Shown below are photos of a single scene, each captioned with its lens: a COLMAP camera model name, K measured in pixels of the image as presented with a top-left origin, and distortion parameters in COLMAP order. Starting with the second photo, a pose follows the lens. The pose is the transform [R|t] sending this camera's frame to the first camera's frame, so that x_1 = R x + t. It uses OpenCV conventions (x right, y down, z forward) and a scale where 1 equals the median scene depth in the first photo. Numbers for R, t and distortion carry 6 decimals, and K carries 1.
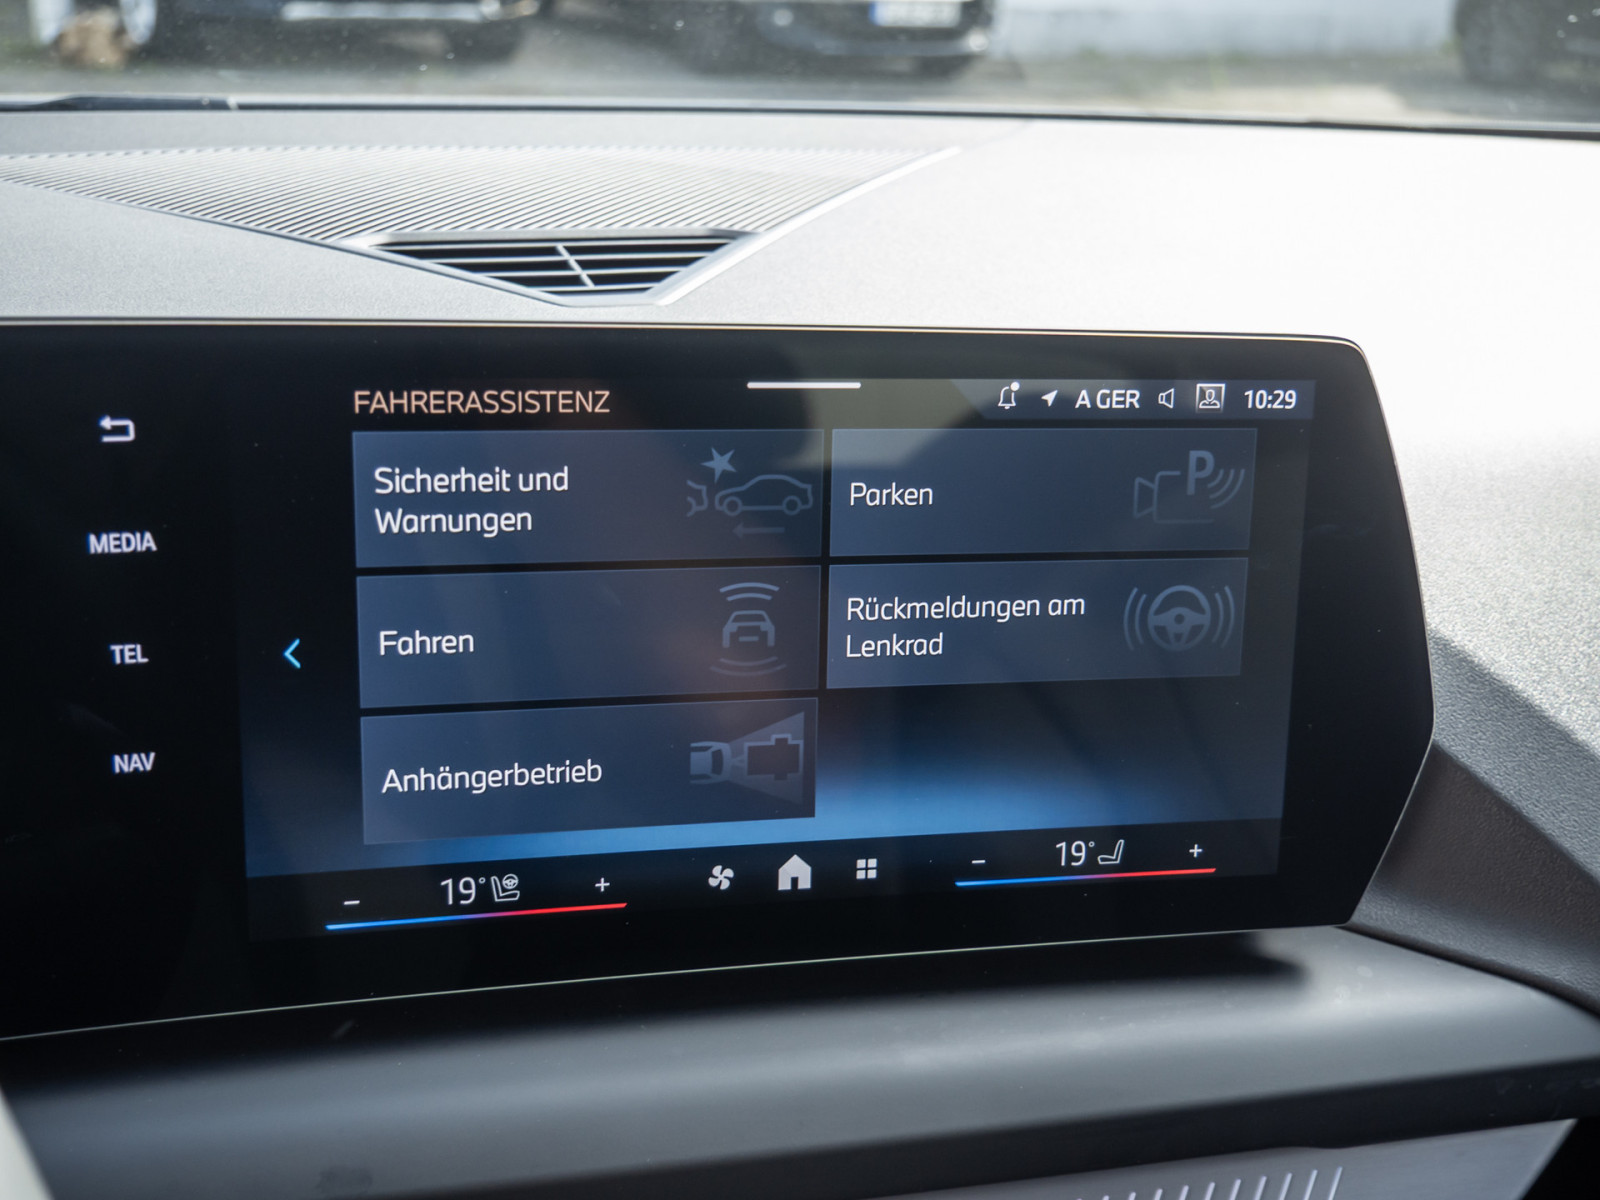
lens RADIAL K [[1893.9, 0, 803.9], [0, 1893.9, 623.3], [0, 0, 1]] dist [0.008799, 0.069463]
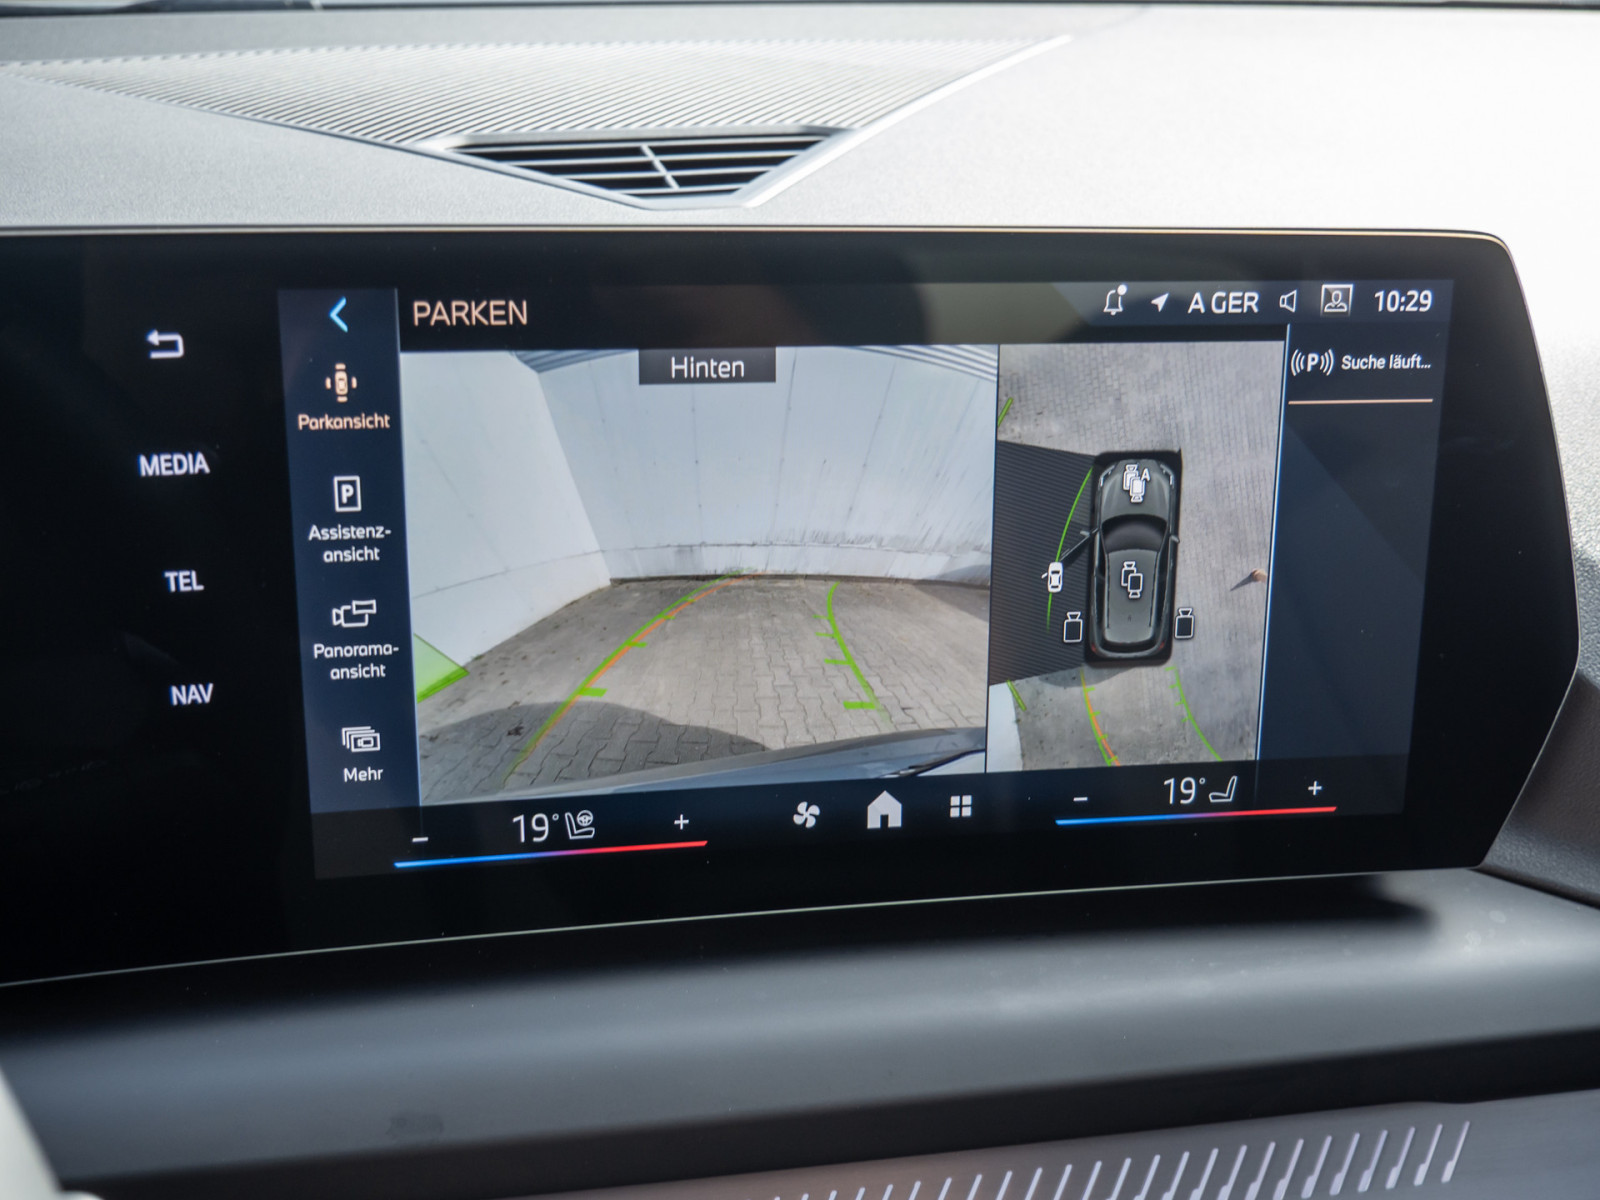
lens RADIAL K [[1893.9, 0, 803.9], [0, 1893.9, 623.3], [0, 0, 1]] dist [0.008799, 0.069463]
pose [[0.998131, 0.000967, -0.061107, 0.012318], [0.001989, 0.998831, 0.048305, -0.007043], [0.061083, -0.048336, 0.996962, 0.056817]]
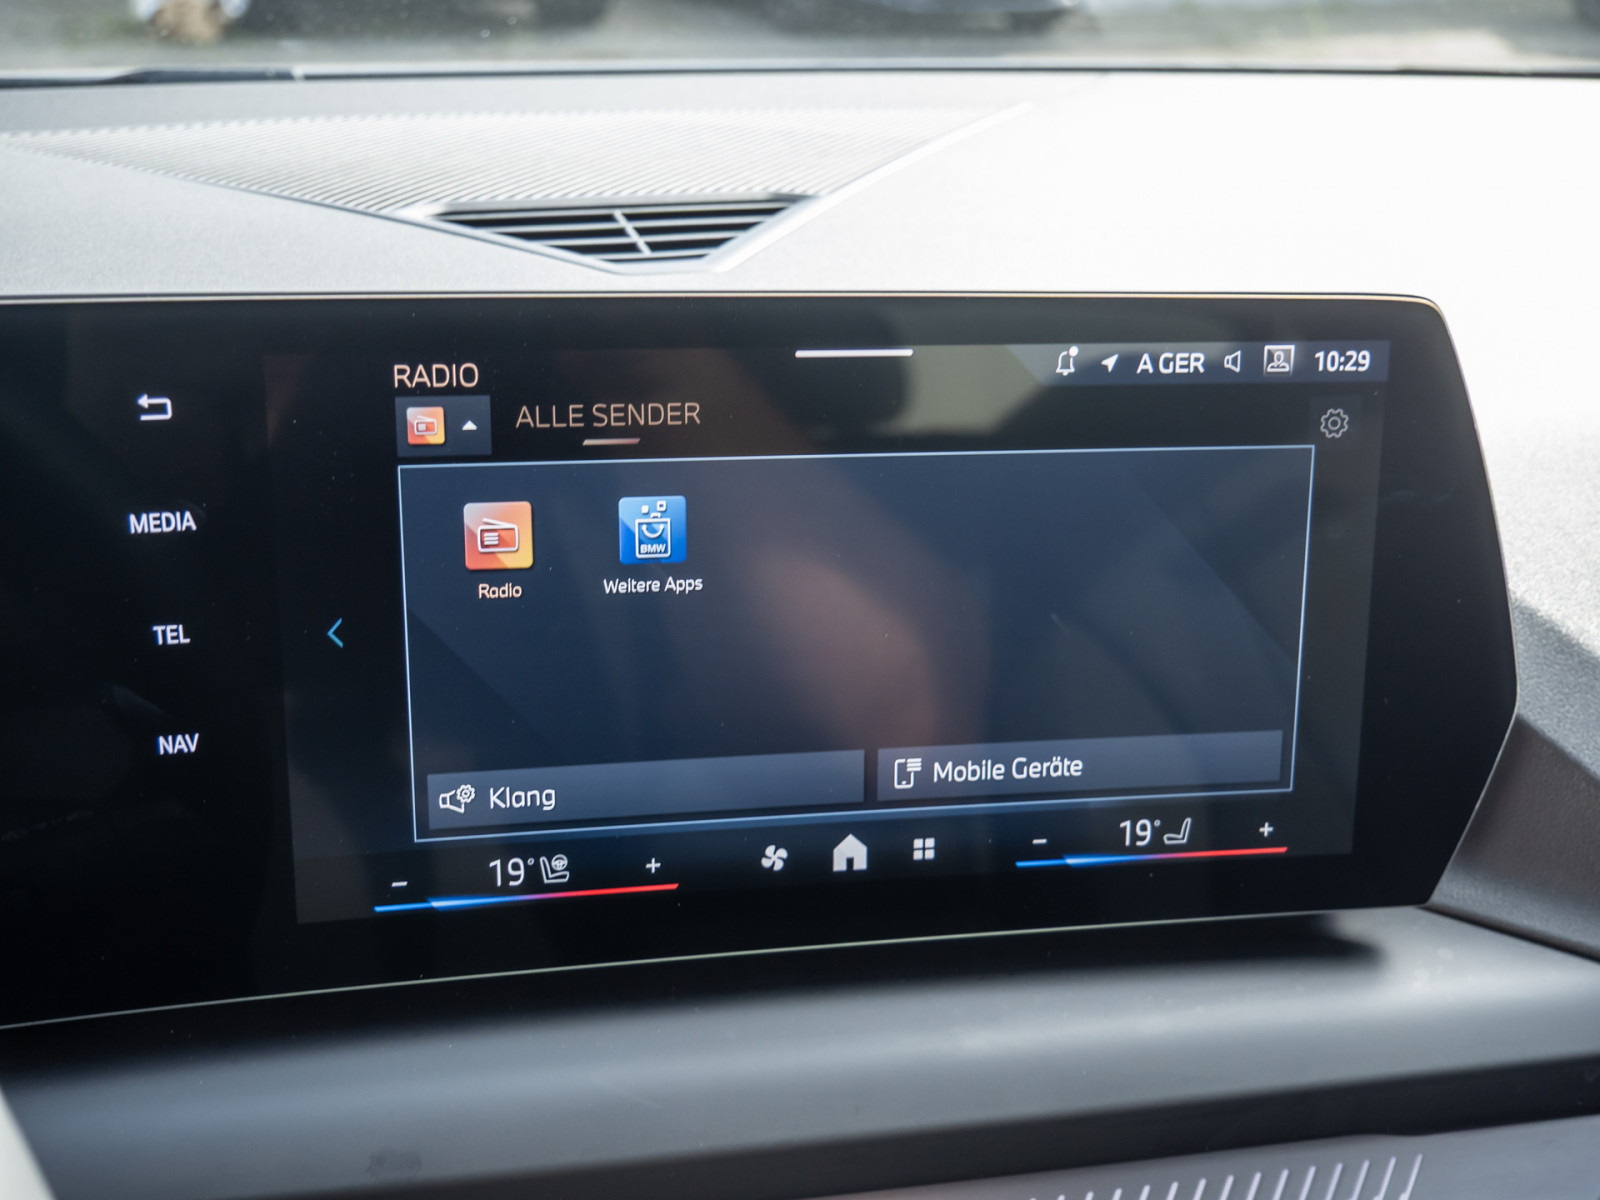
lens RADIAL K [[1893.9, 0, 803.9], [0, 1893.9, 623.3], [0, 0, 1]] dist [0.008799, 0.069463]
pose [[0.998735, -0.005926, -0.049928, 0.020266], [0.006901, 0.999788, 0.019376, -0.005726], [0.049803, -0.019696, 0.998565, 0.024257]]
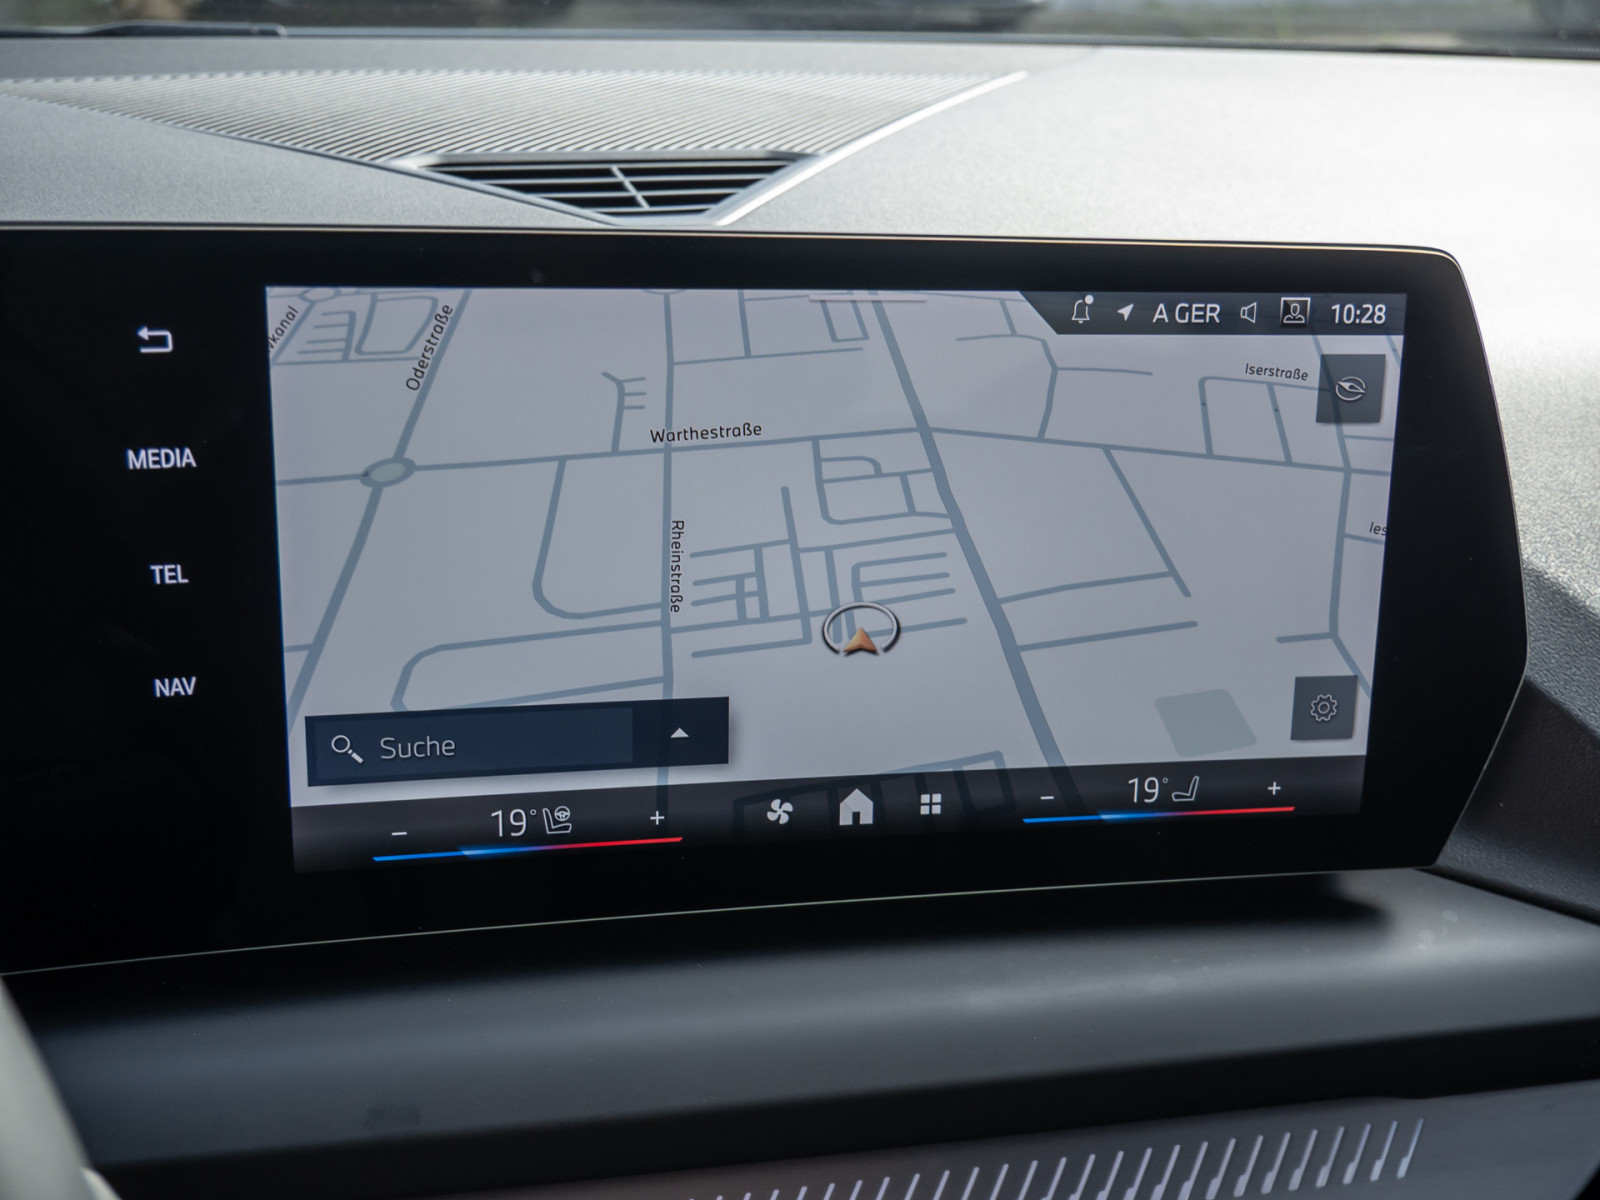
lens RADIAL K [[1889.3, 0, 804.1], [0, 1889.3, 624.0], [0, 0, 1]] dist [0.015320, 0.051601]
pose [[0.999562, 0.003332, -0.029407, -0.003261], [-0.002683, 0.999753, 0.022077, 0.016620], [0.029474, -0.021988, 0.999324, 0.038637]]
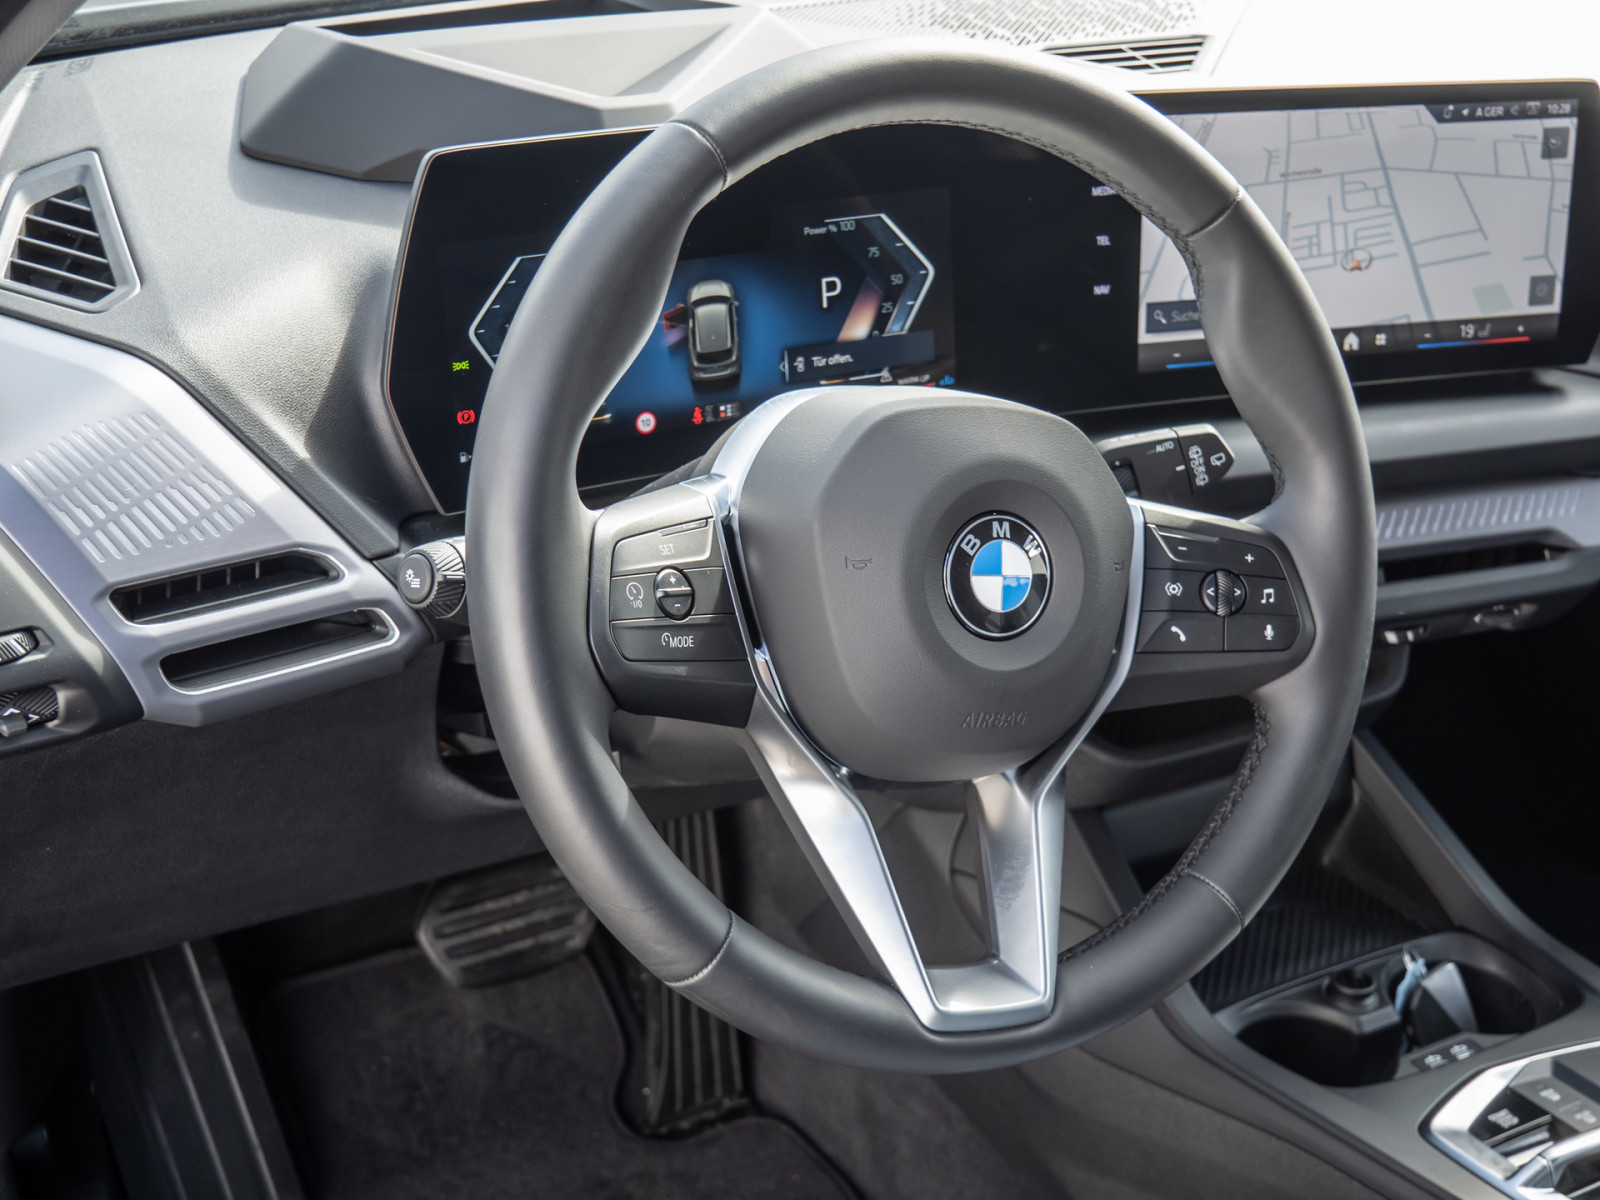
lens RADIAL K [[2094.4, 0, 800.5], [0, 2094.4, 669.6], [0, 0, 1]] dist [-0.020470, 0.100043]
pose [[0.995073, -0.063379, 0.076239, -0.811399], [0.054725, 0.992348, 0.110682, 0.198054], [-0.082671, -0.105965, 0.990927, -1.318182]]
